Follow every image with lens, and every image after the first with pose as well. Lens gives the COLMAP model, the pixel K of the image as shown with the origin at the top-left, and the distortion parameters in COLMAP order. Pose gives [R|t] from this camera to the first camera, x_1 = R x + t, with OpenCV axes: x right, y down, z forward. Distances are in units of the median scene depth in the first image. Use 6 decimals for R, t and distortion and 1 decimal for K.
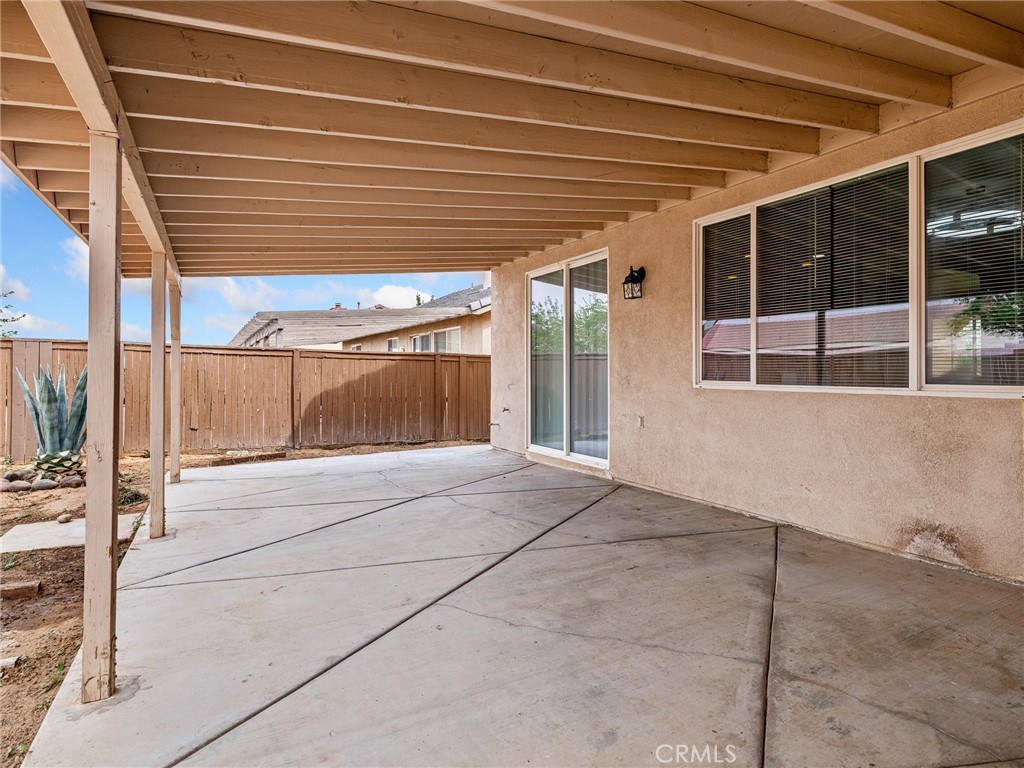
lens RADIAL K [[572.2, 0, 530.4], [0, 572.2, 363.6], [0, 0, 1]] dist [0.000366, 0.001416]
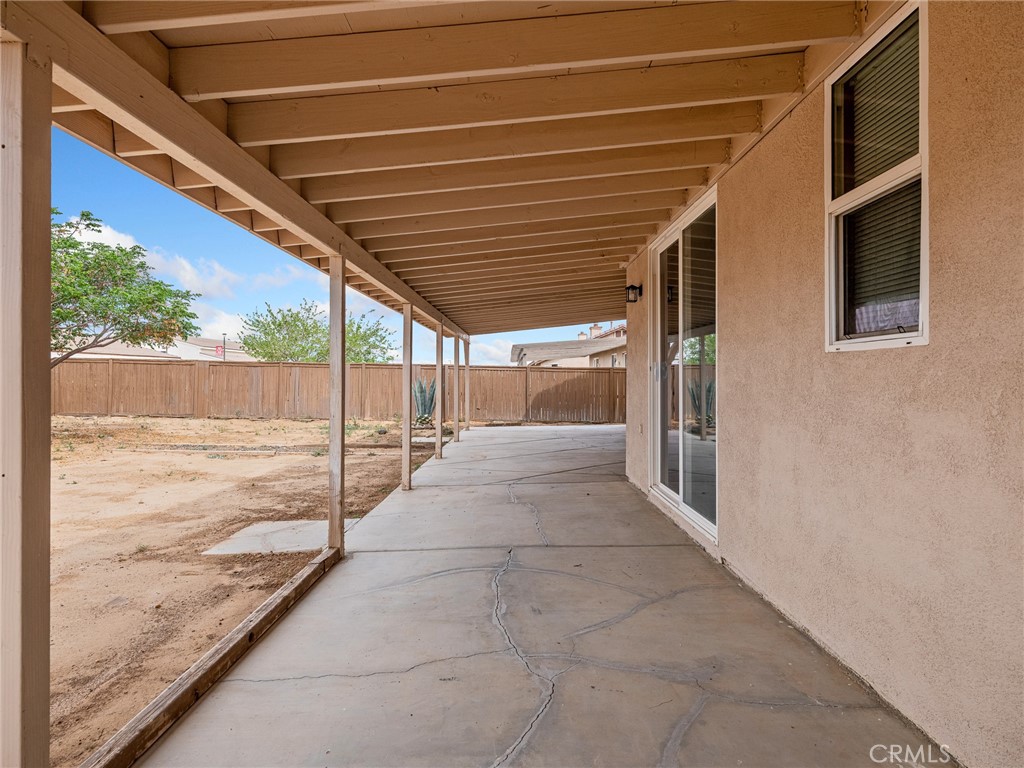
lens RADIAL K [[518.0, 0, 509.7], [0, 518.0, 383.6], [0, 0, 1]] dist [0.000705, -0.000912]
pose [[0.864660, -0.001971, -0.502353, 0.434643], [0.009101, 0.999890, 0.011743, 0.011383], [0.502275, -0.014726, 0.864583, -0.523224]]
